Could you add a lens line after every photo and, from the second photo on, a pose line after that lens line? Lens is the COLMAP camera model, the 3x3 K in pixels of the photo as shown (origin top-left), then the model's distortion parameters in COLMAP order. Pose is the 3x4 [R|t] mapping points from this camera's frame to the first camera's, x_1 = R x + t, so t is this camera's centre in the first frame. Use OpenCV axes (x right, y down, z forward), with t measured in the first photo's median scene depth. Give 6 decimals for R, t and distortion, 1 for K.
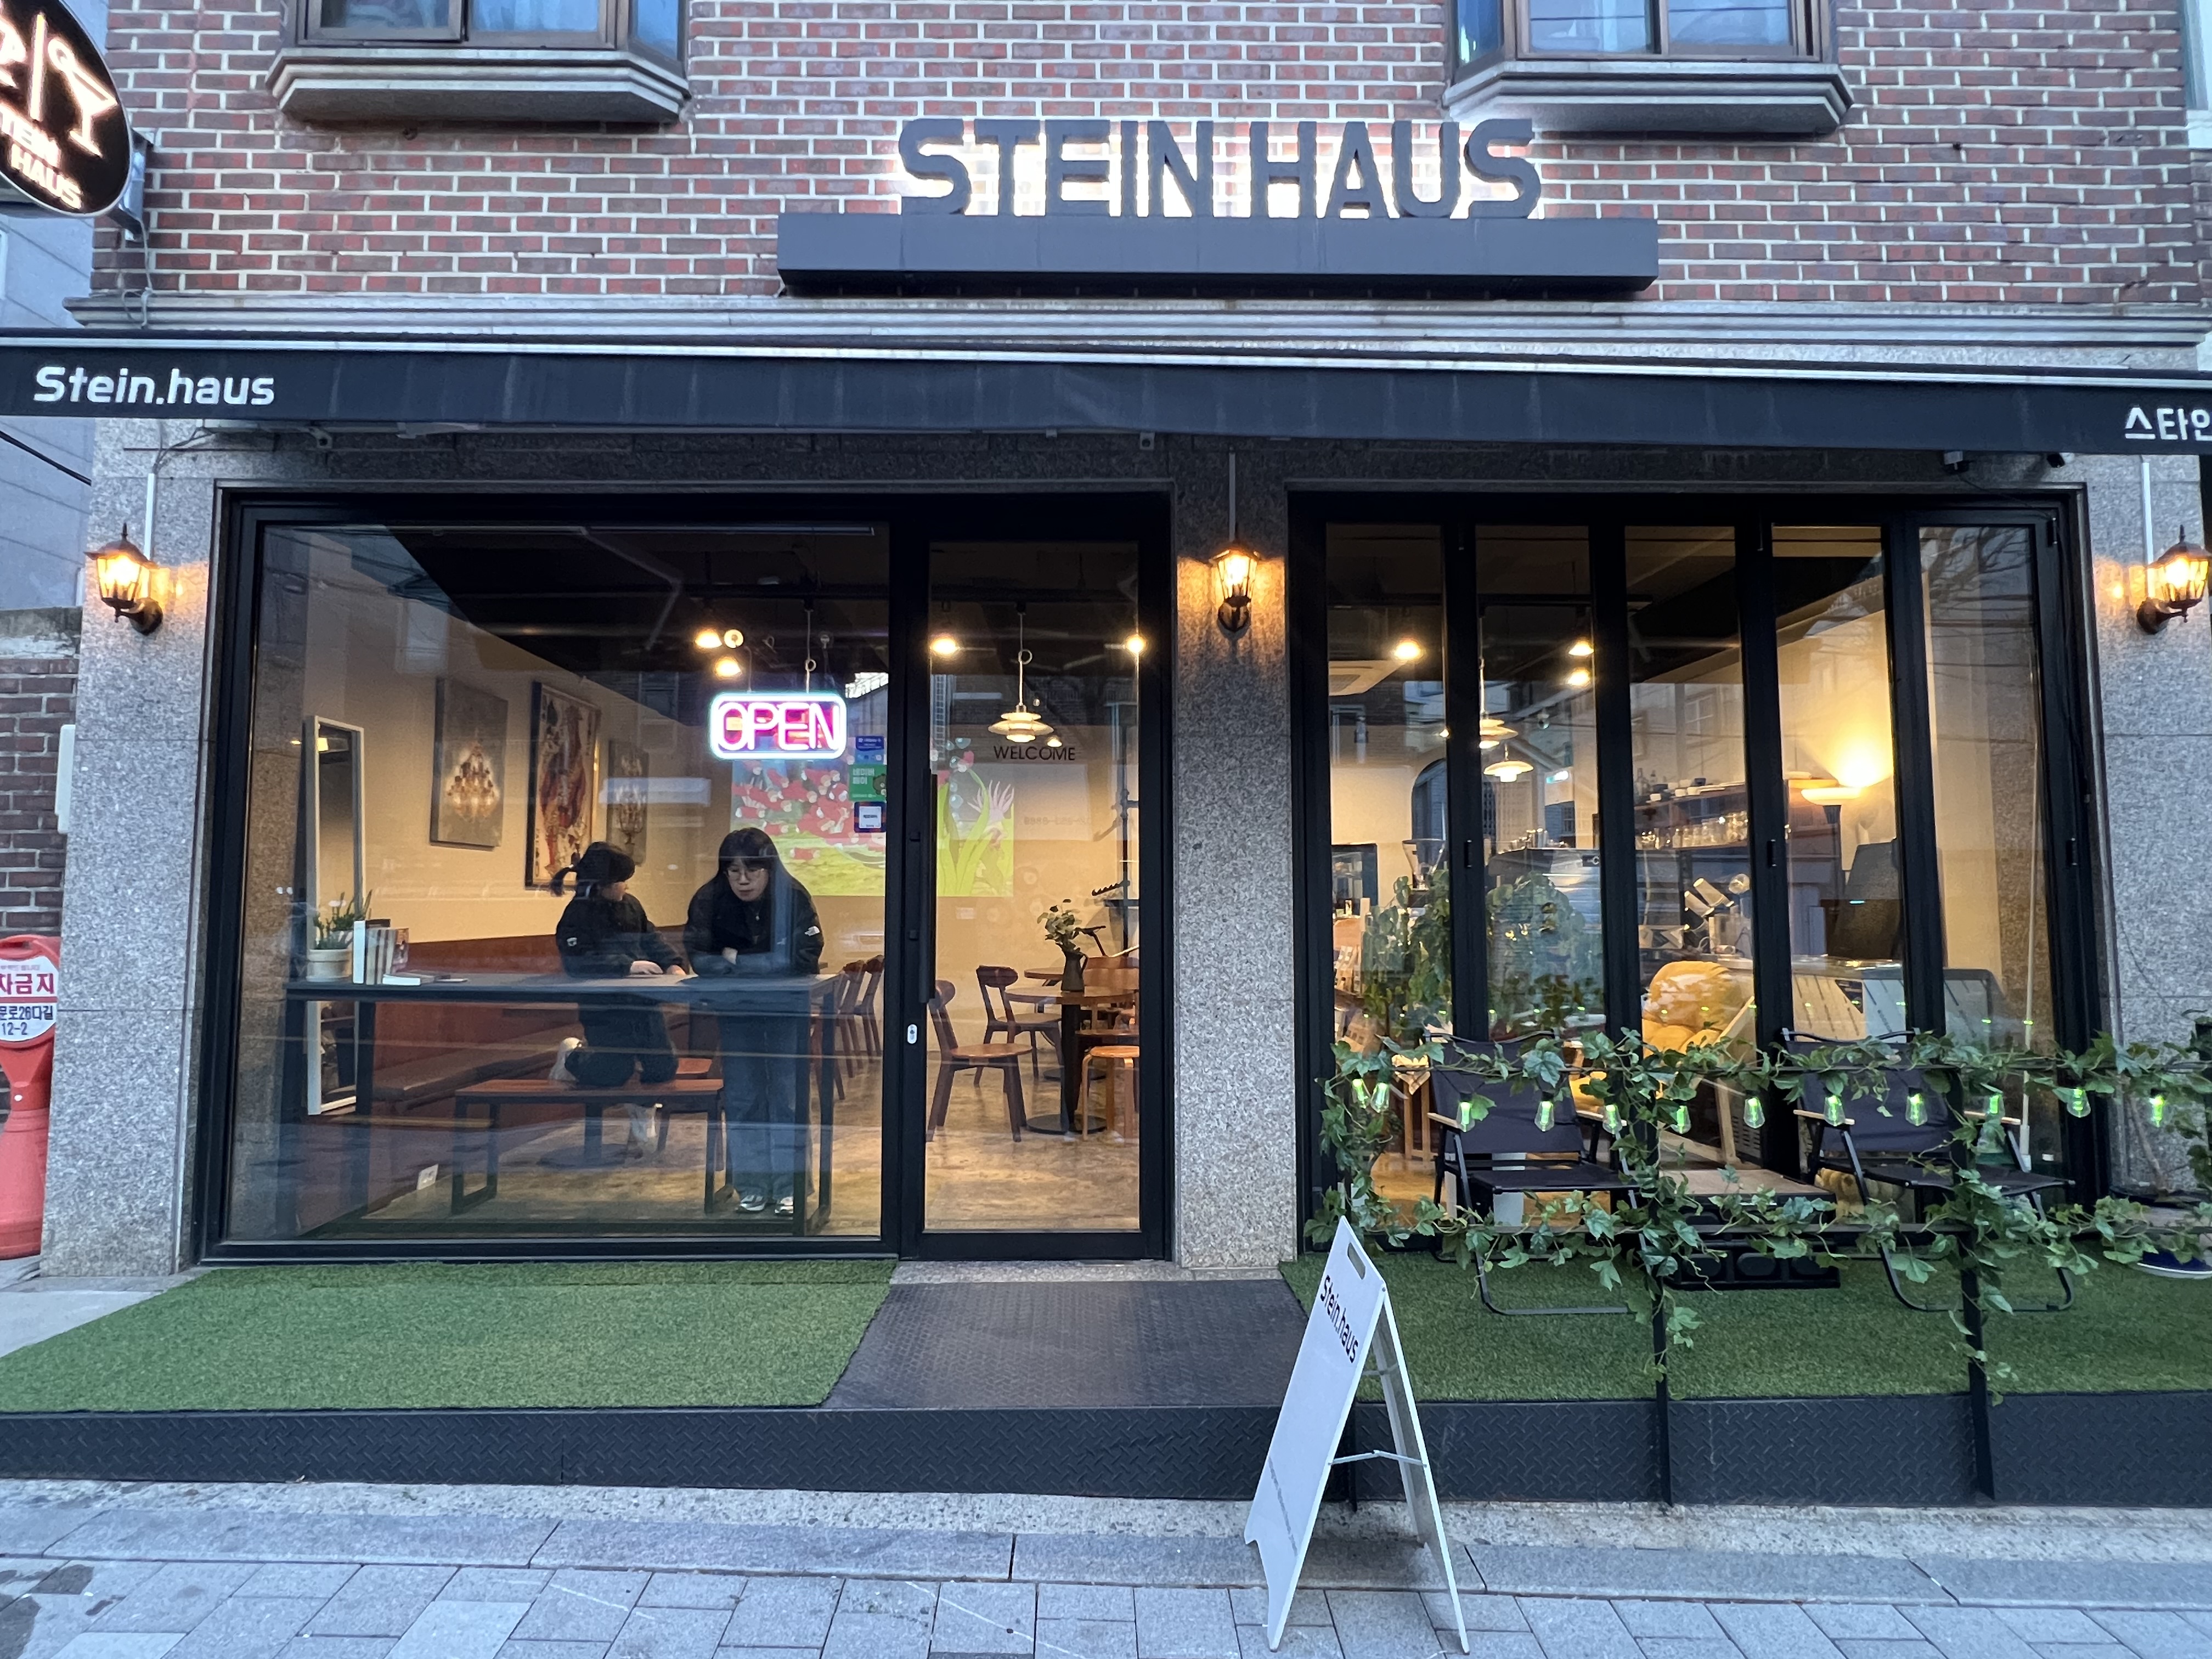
lens RADIAL K [[1112.6, 0, 1106.4], [0, 1112.6, 823.8], [0, 0, 1]] dist [-0.002621, -0.000476]
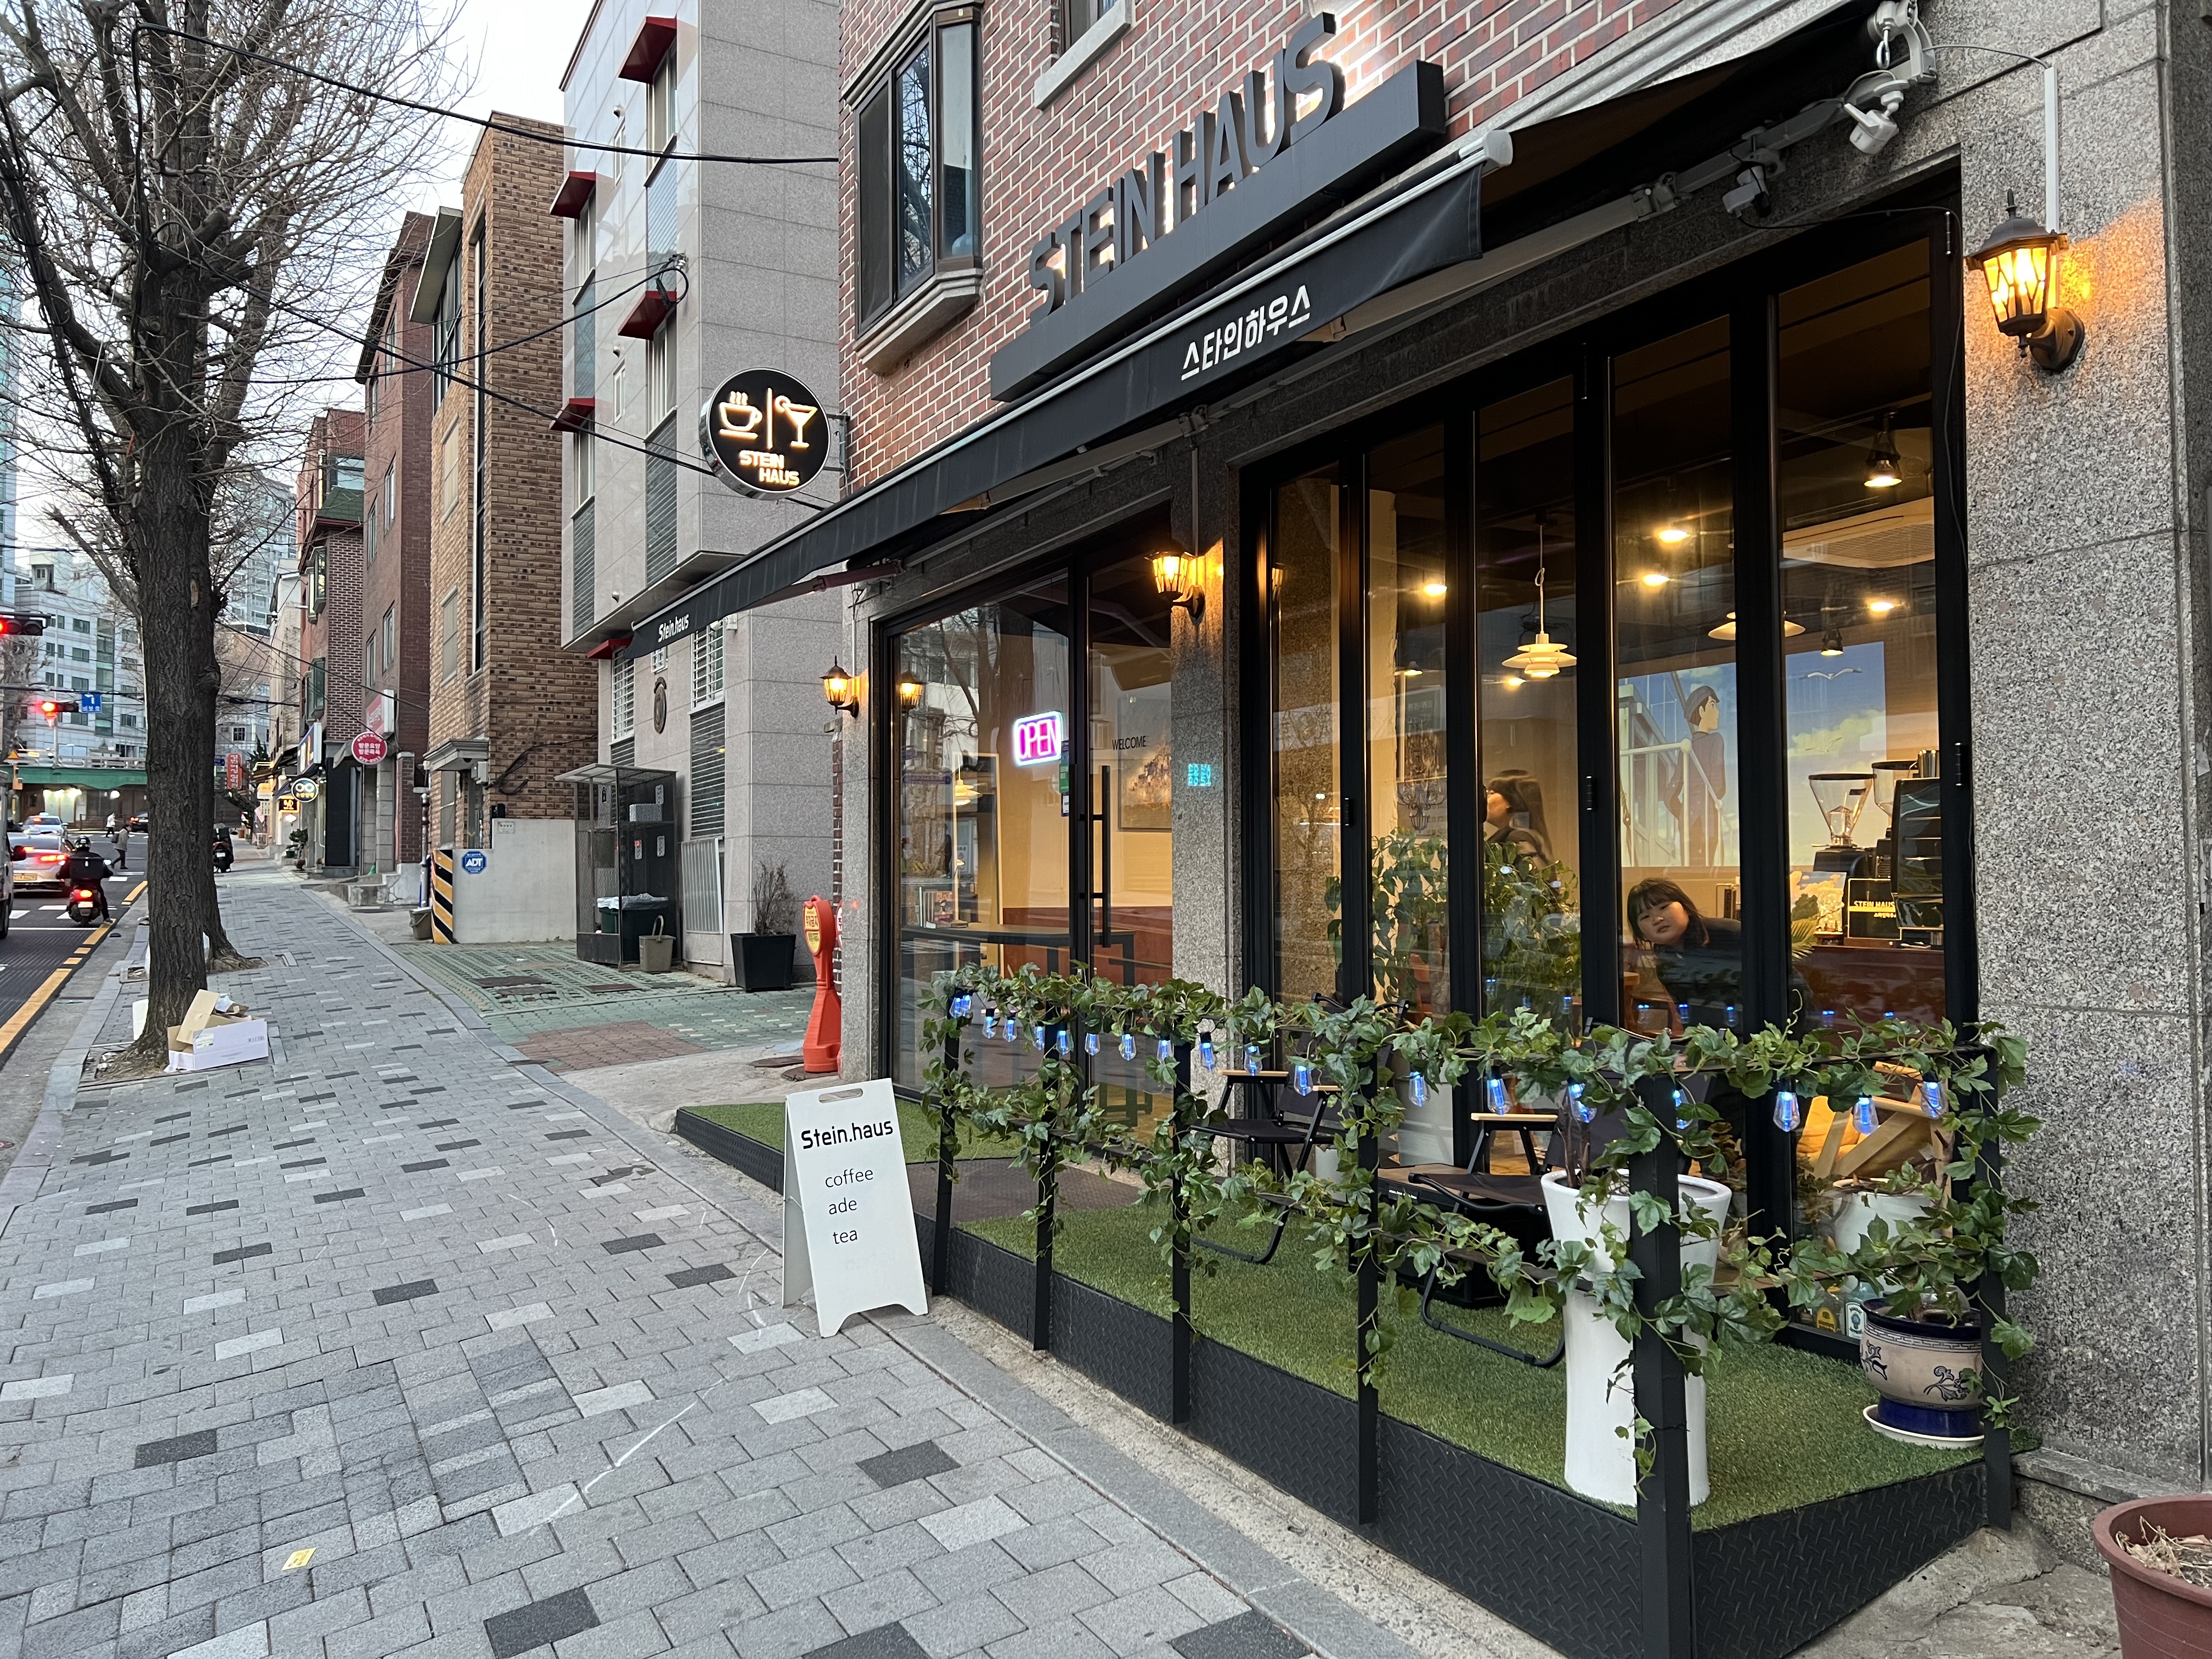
lens RADIAL K [[1667.6, 0, 1107.4], [0, 1667.6, 833.1], [0, 0, 1]] dist [-0.013147, -0.004485]
pose [[0.460768, -0.034520, -0.886849, 1.600874], [0.072122, 0.997395, -0.001351, 0.032967], [0.884585, -0.063339, 0.462057, 0.179701]]
